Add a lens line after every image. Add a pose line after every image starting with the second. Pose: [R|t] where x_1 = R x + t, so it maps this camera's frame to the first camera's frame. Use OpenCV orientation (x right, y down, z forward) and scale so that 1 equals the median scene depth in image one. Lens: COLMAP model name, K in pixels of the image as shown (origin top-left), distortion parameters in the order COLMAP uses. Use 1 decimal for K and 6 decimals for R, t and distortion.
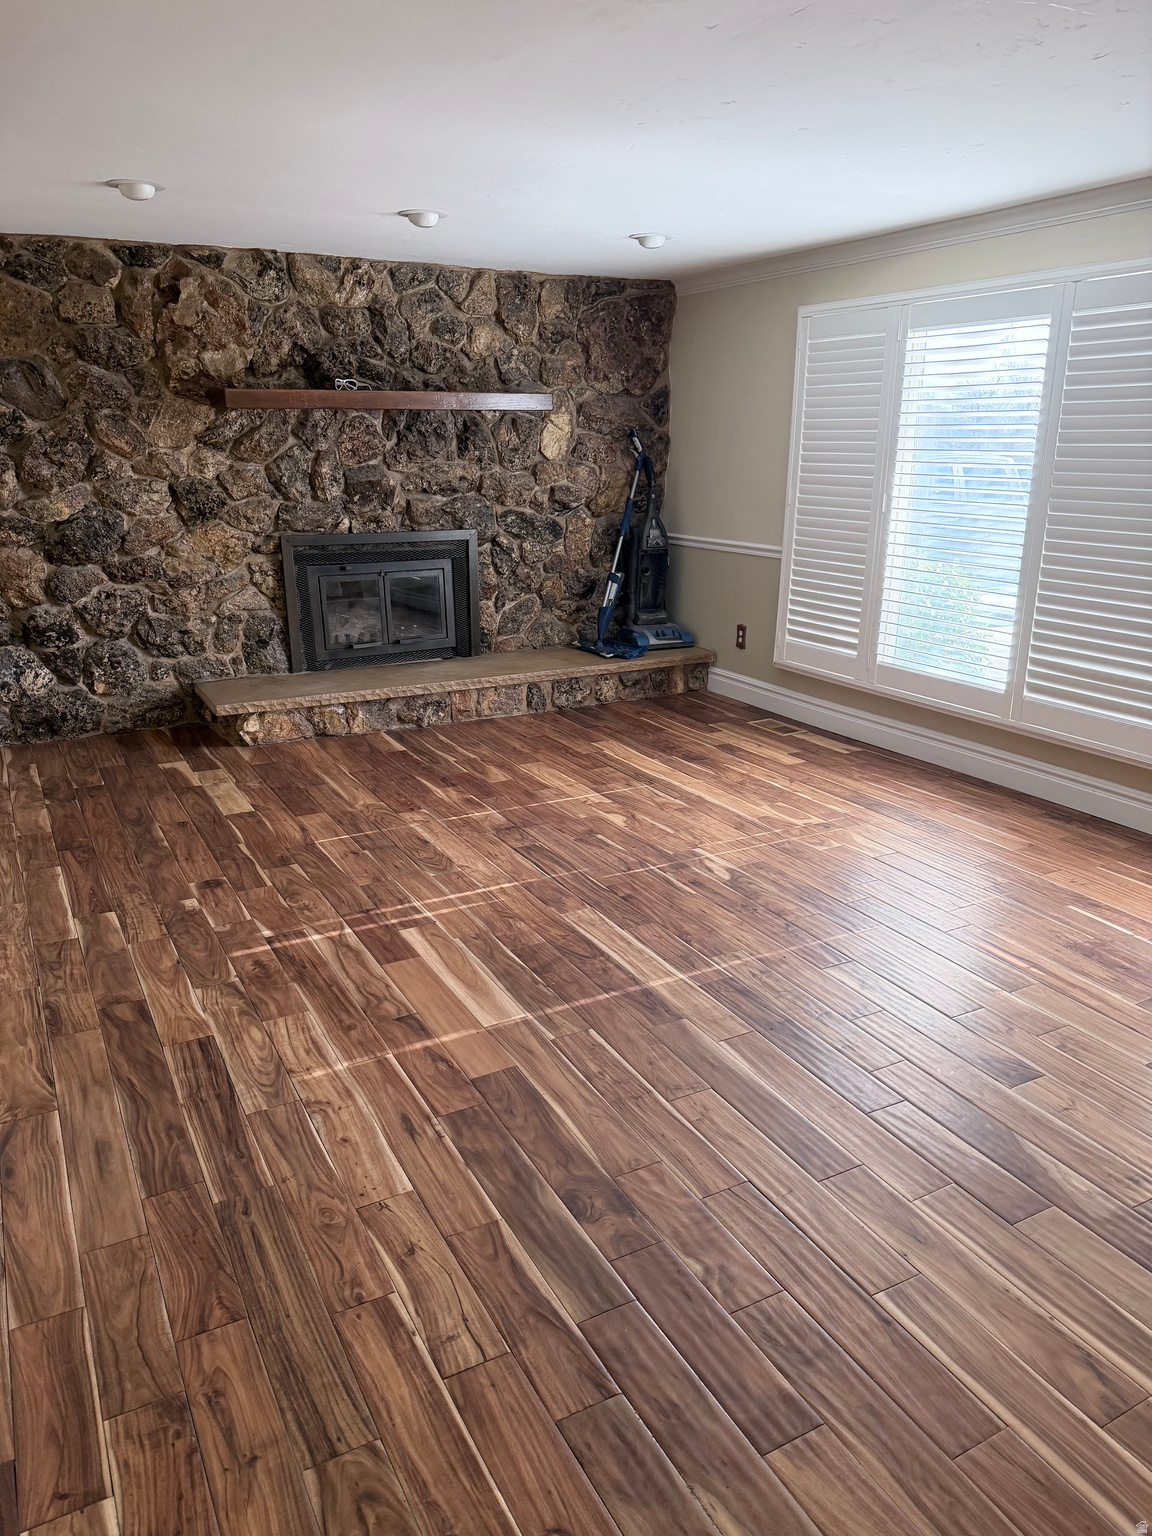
lens RADIAL K [[1099.3, 0, 581.1], [0, 1099.3, 790.5], [0, 0, 1]] dist [0.134440, -0.248096]
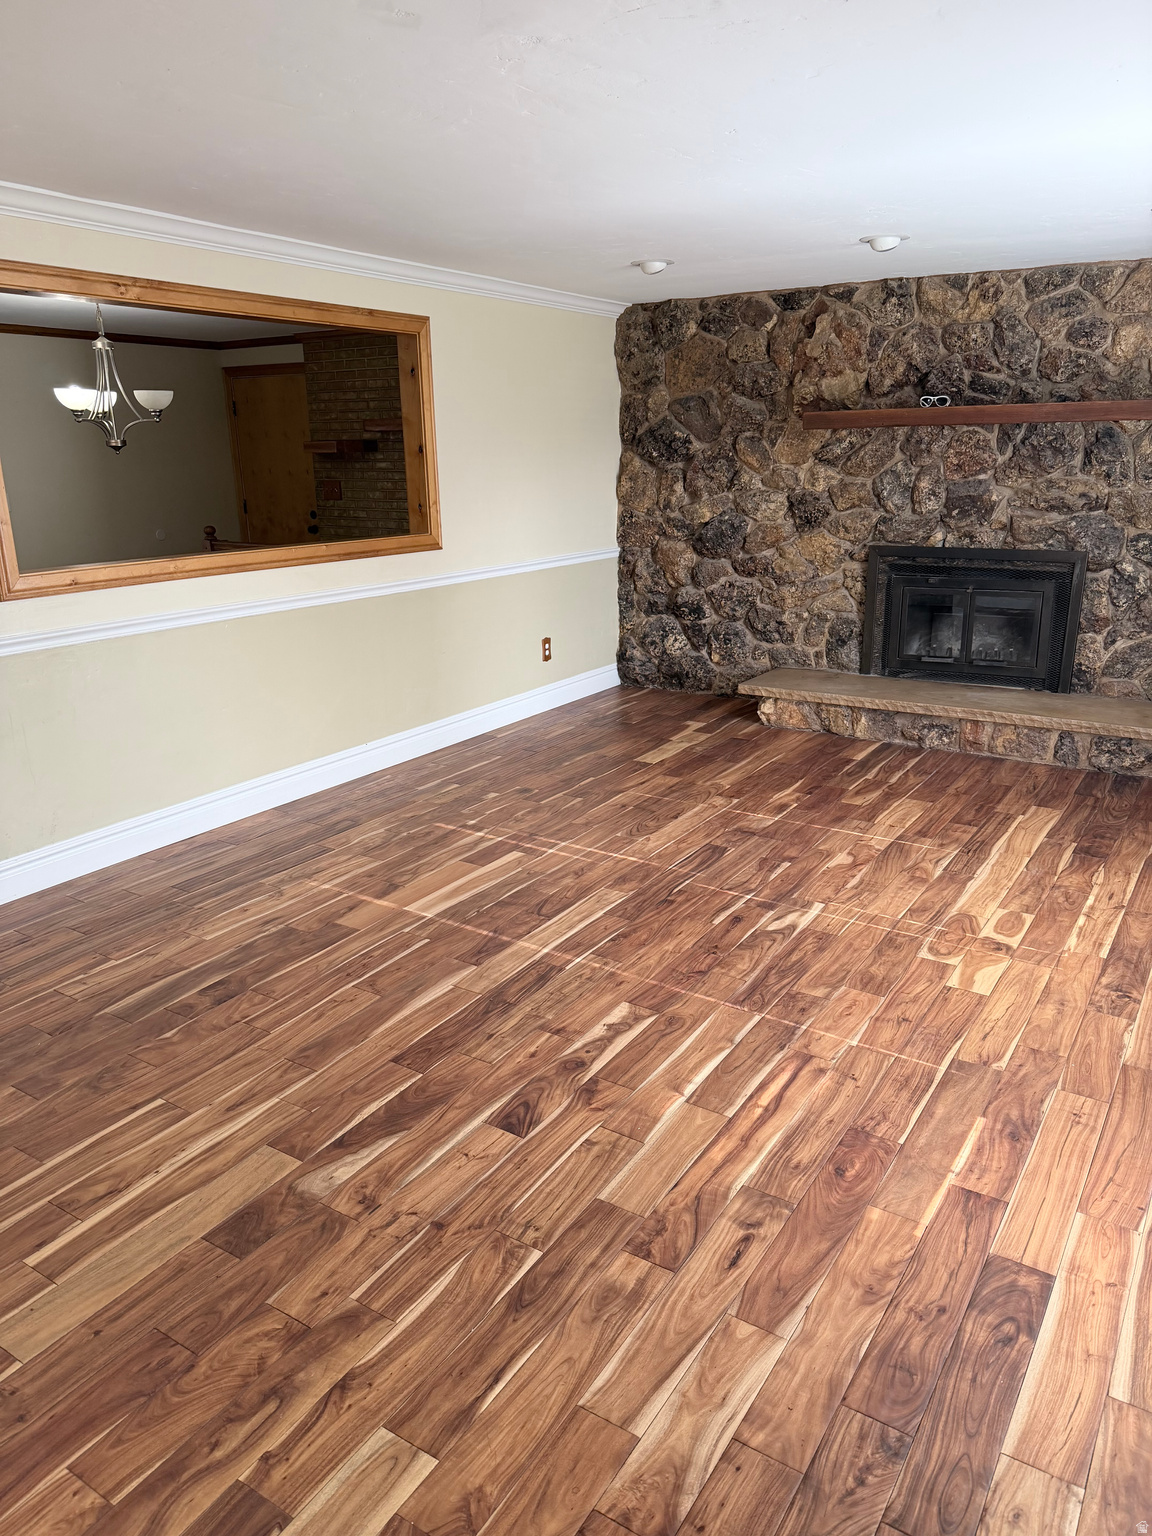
lens RADIAL K [[1112.1, 0, 572.8], [0, 1112.1, 800.9], [0, 0, 1]] dist [0.107686, -0.198885]
pose [[0.452655, 0.262801, -0.852079, 0.611999], [-0.257350, 0.953422, 0.157344, -0.095568], [0.853741, 0.148061, 0.499203, 0.267207]]
